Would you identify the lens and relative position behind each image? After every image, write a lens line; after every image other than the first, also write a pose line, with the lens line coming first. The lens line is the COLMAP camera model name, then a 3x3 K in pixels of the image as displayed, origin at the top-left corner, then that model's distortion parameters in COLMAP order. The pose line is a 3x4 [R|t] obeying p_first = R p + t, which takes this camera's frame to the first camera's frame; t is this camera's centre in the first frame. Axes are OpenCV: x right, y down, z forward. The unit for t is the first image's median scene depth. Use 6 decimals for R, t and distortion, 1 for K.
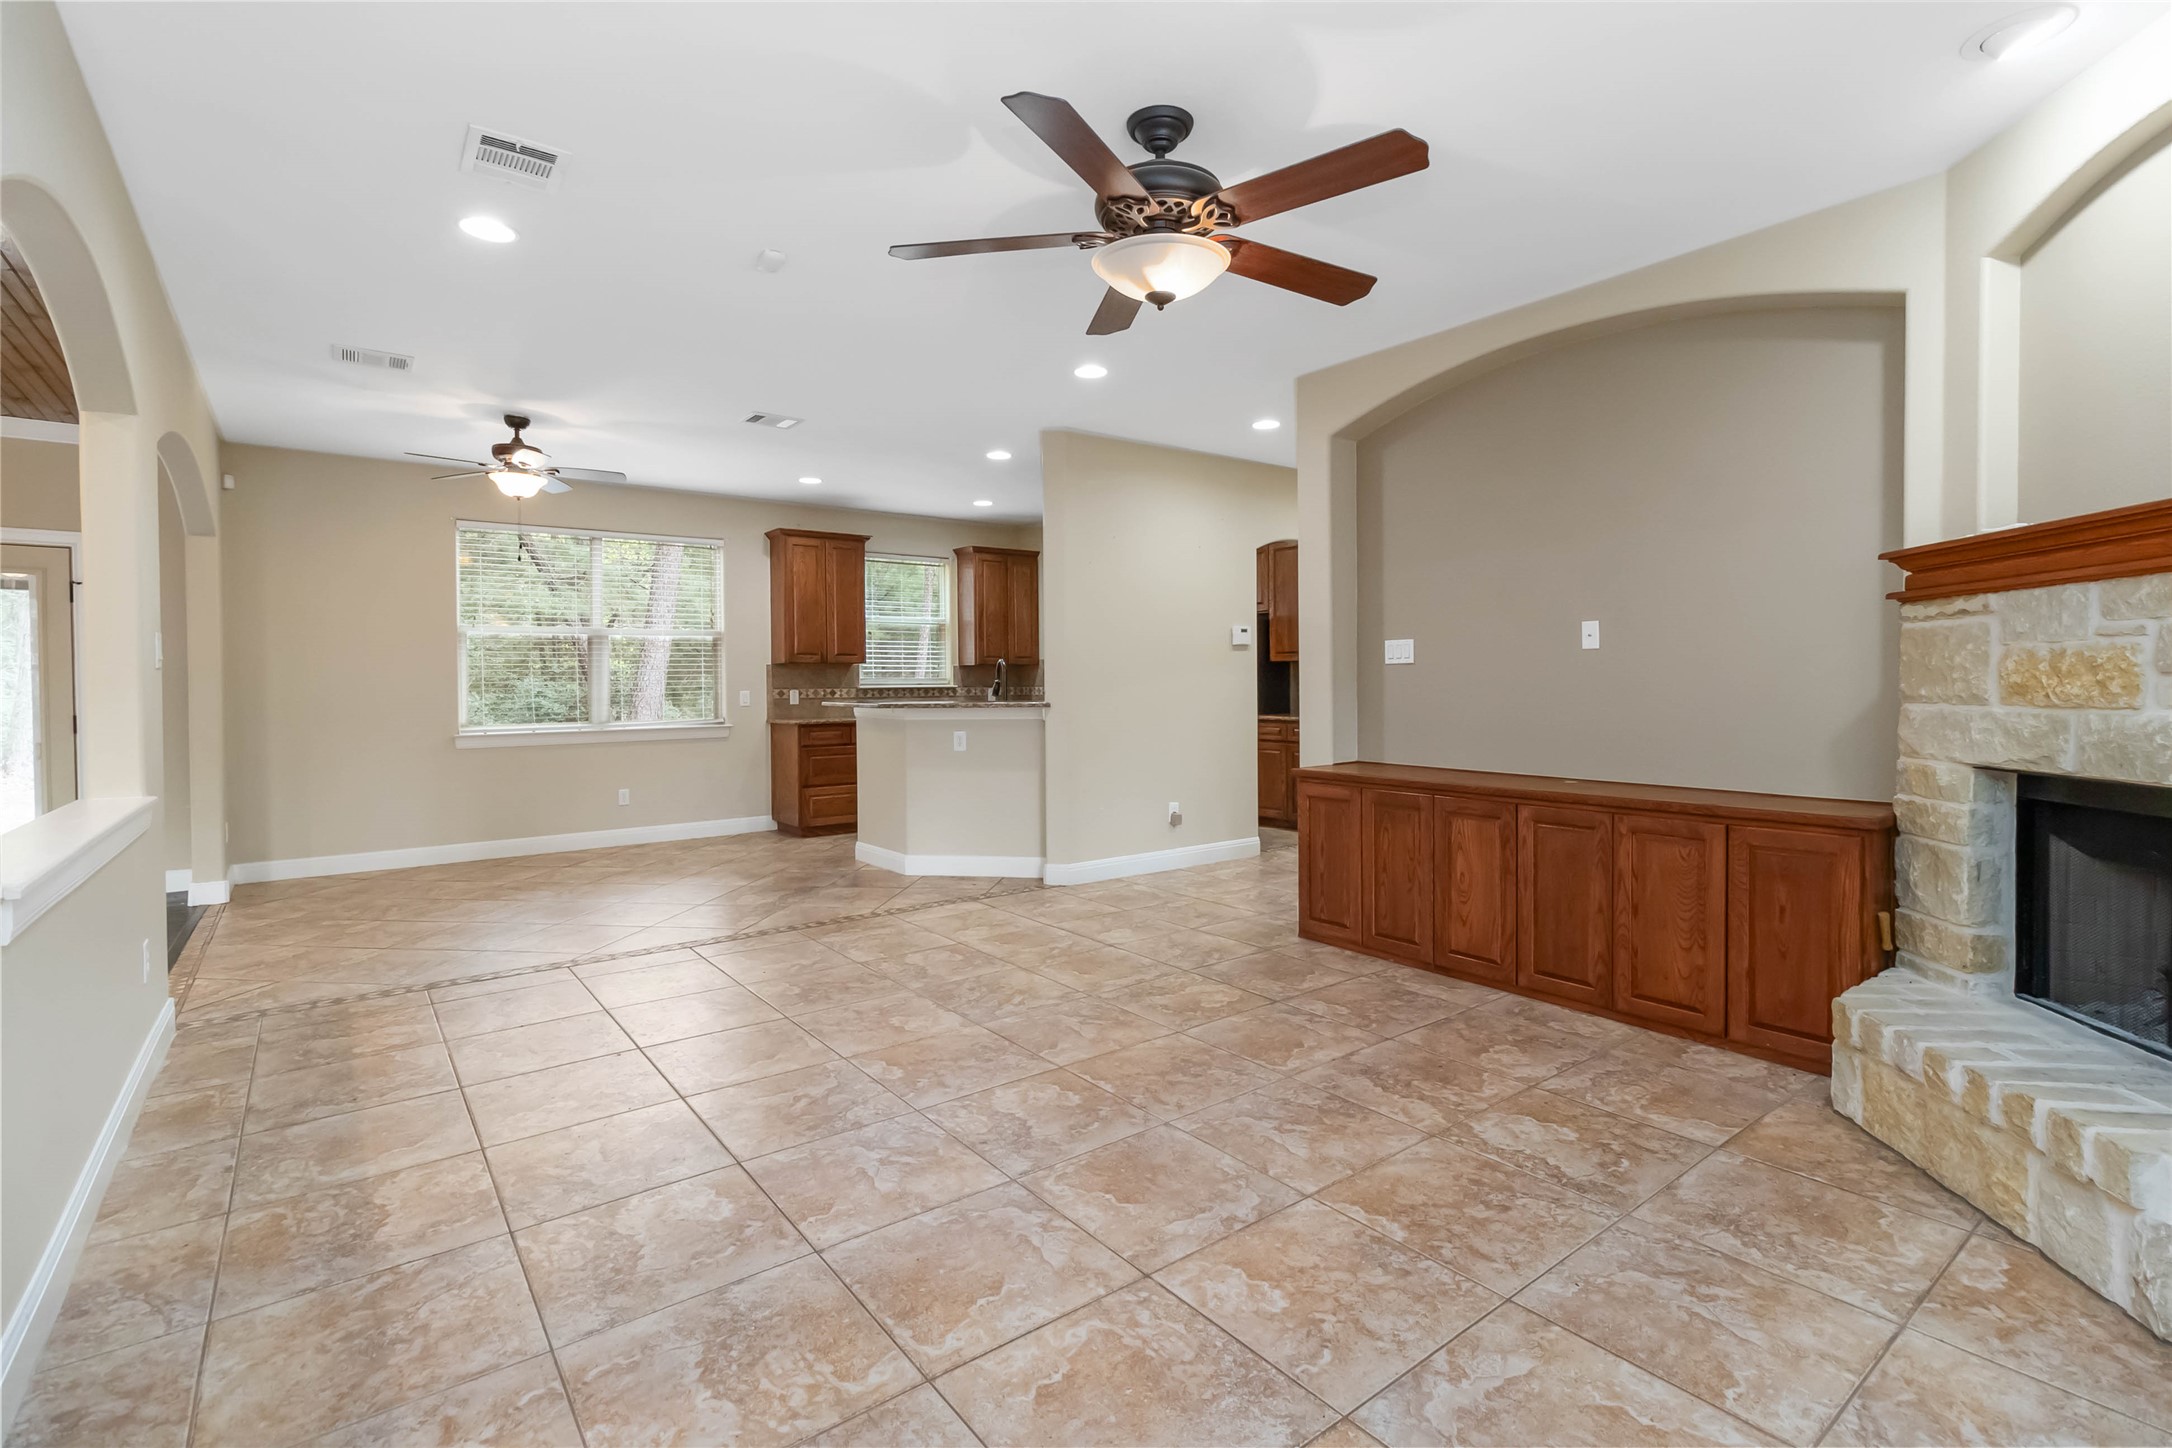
lens RADIAL K [[997.4, 0, 1099.4], [0, 997.4, 688.6], [0, 0, 1]] dist [-0.002168, 0.000808]
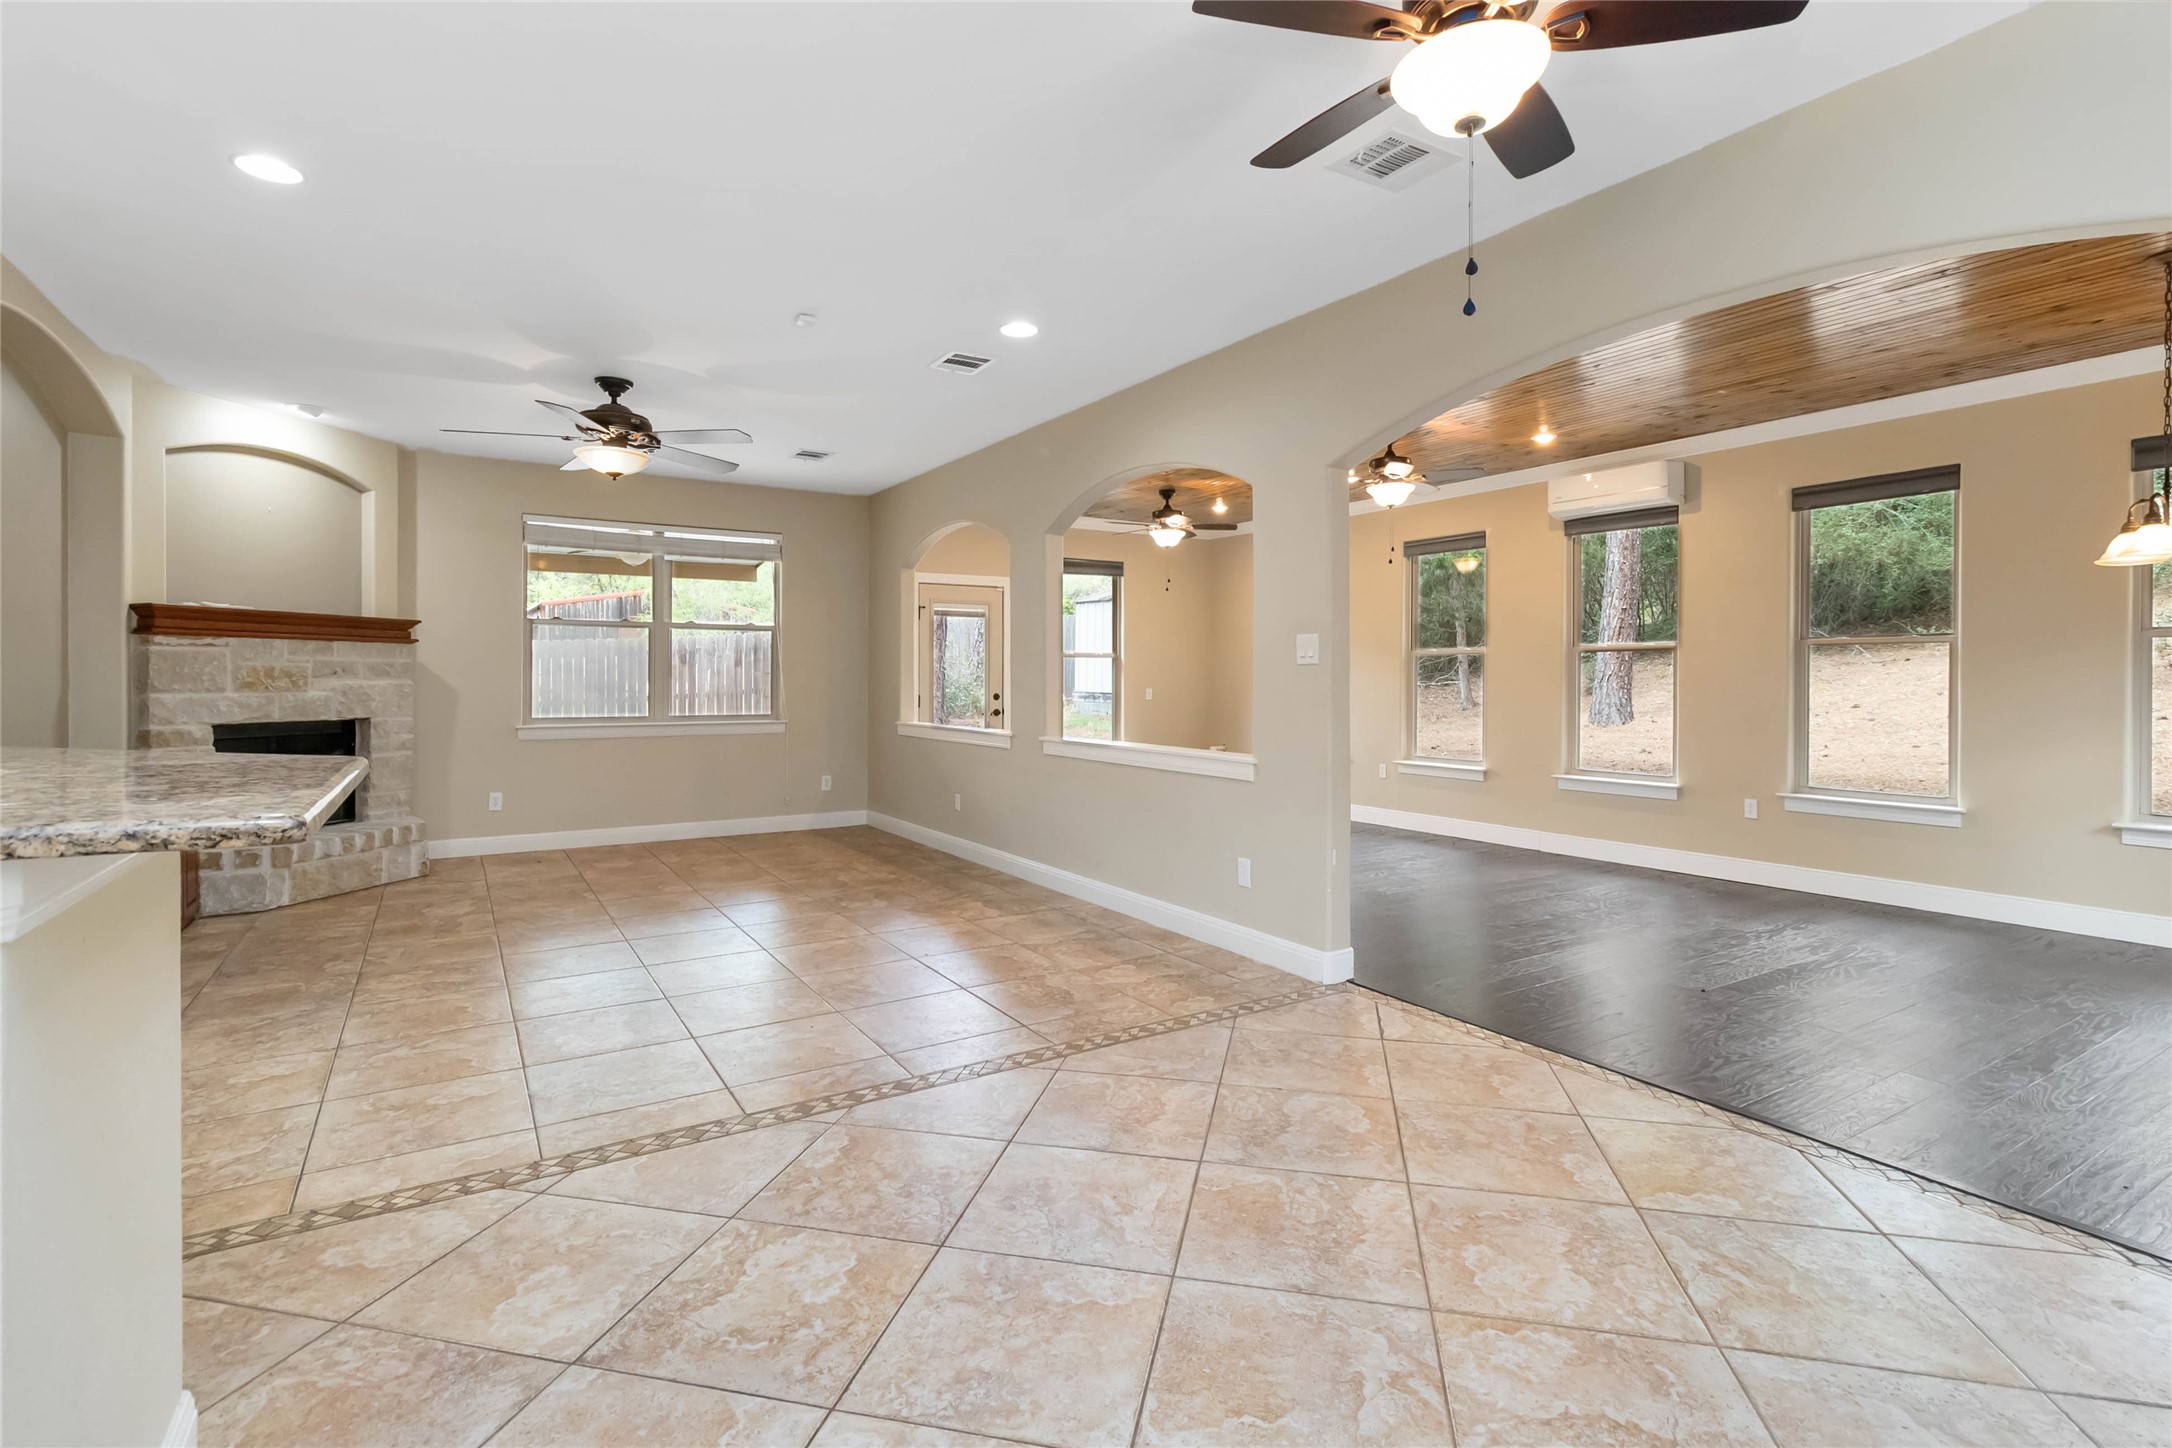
lens RADIAL K [[997.4, 0, 1099.4], [0, 997.4, 688.6], [0, 0, 1]] dist [-0.002168, 0.000808]
pose [[-0.996343, 0.003901, 0.085354, -0.938945], [0.005343, 0.999847, 0.016675, -0.014589], [-0.085276, 0.017070, -0.996211, 2.616468]]
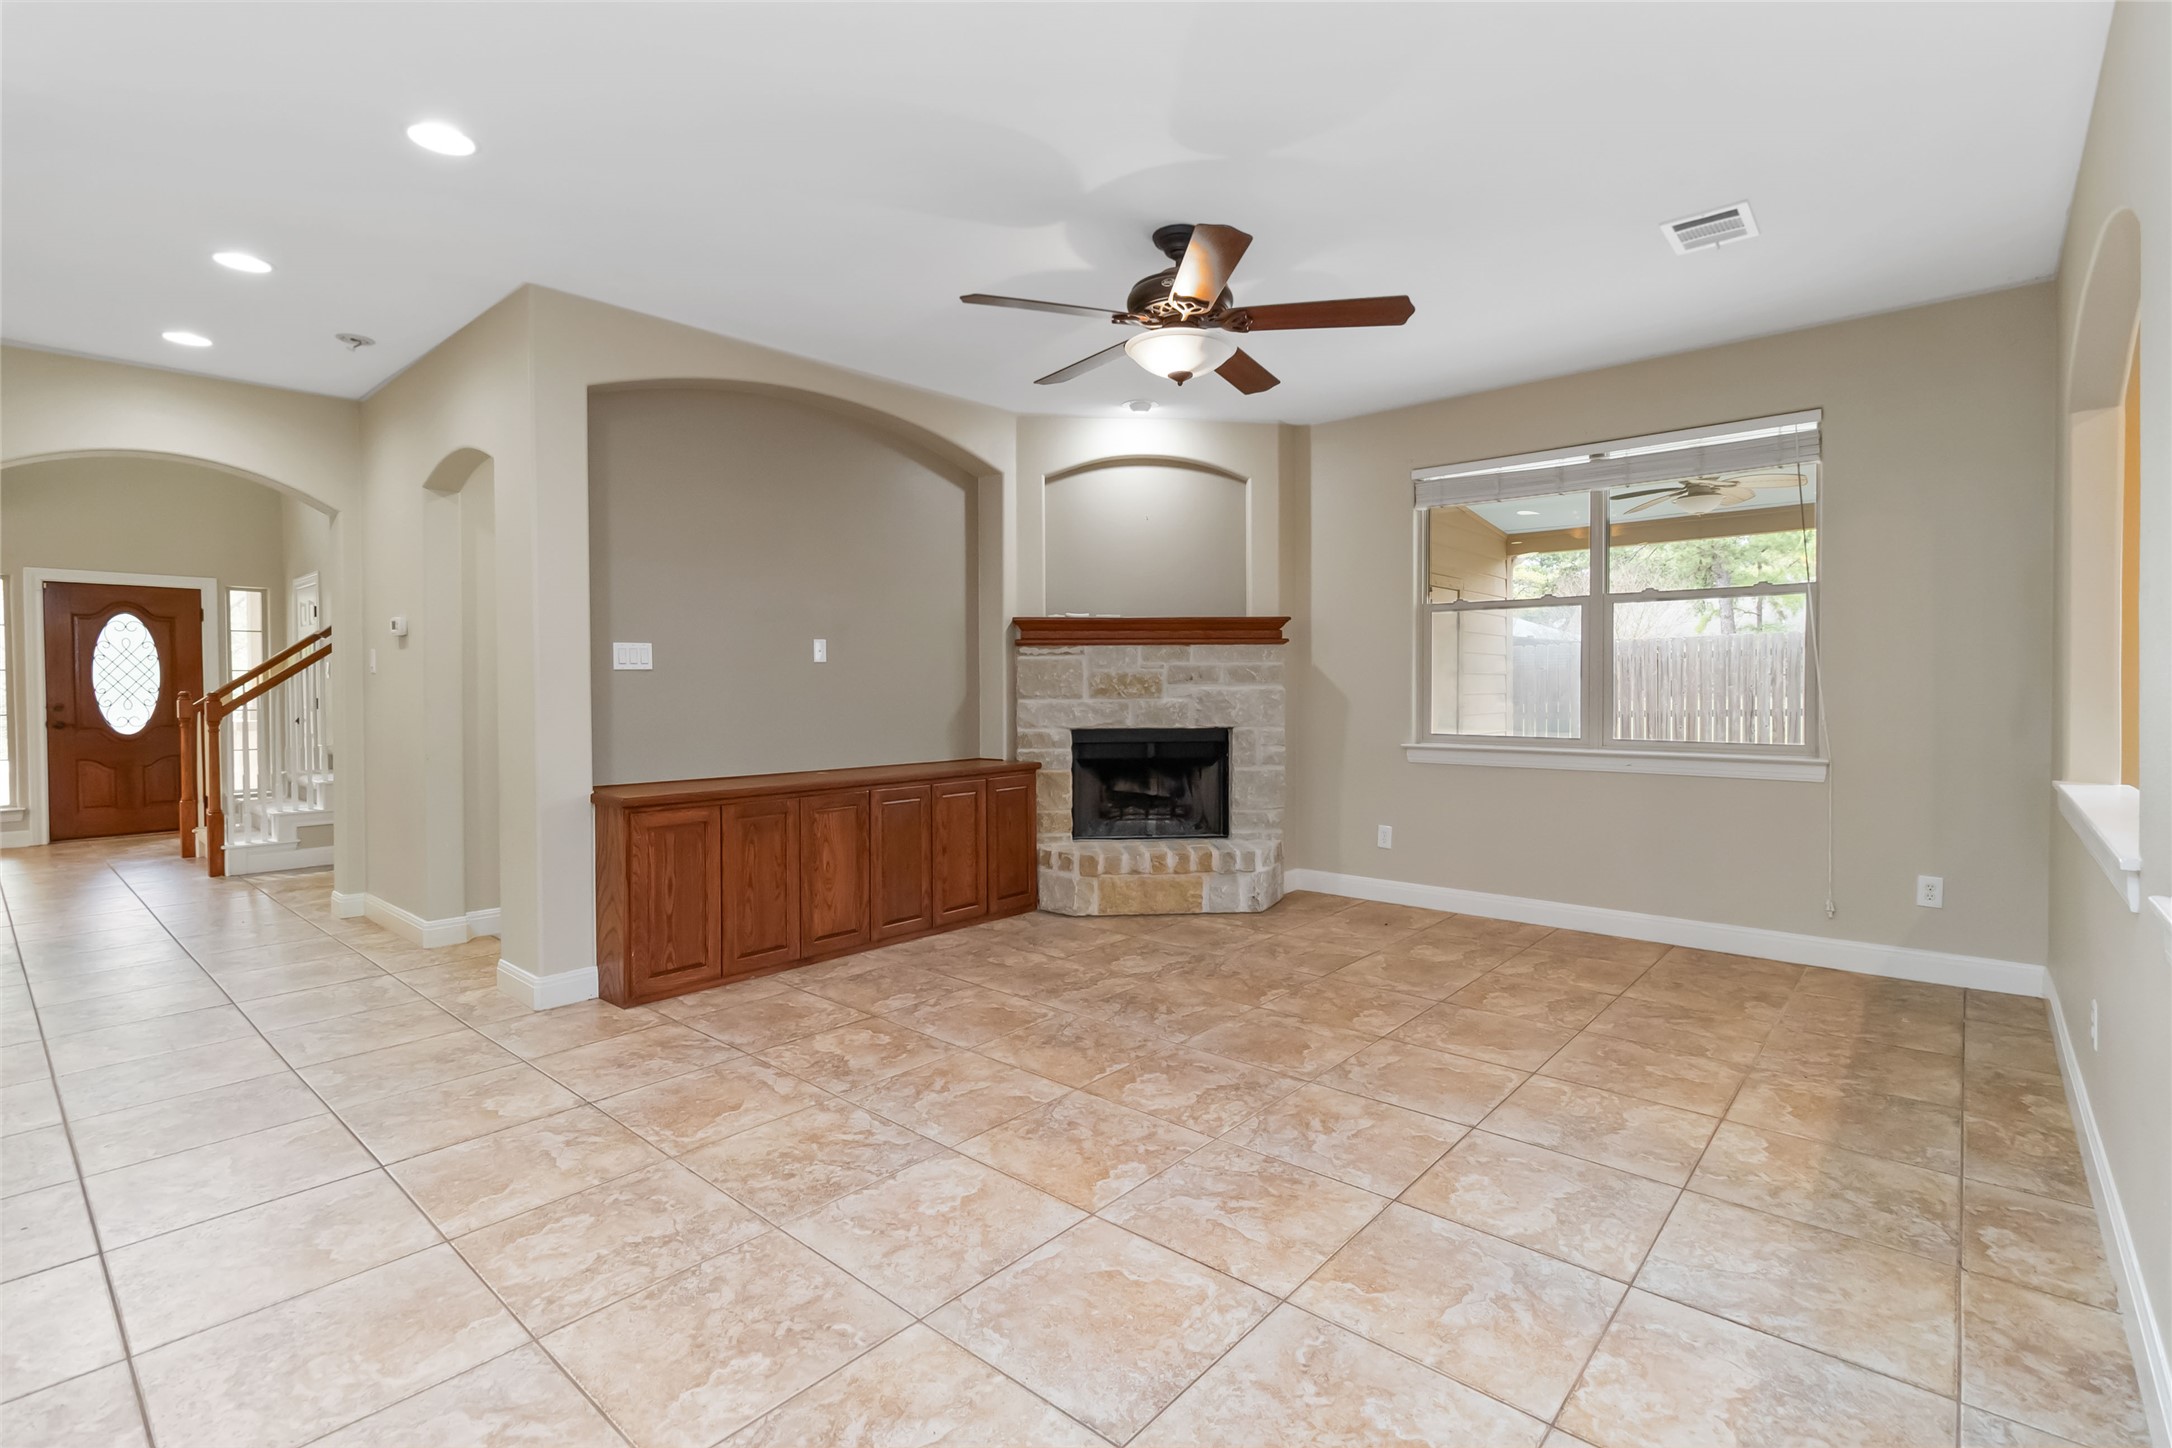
lens RADIAL K [[997.4, 0, 1099.4], [0, 997.4, 688.6], [0, 0, 1]] dist [-0.002168, 0.000808]
pose [[-0.191945, 0.003752, 0.981398, -1.065824], [0.015309, 0.999882, -0.000828, -0.002469], [-0.981286, 0.014865, -0.191980, 1.258172]]
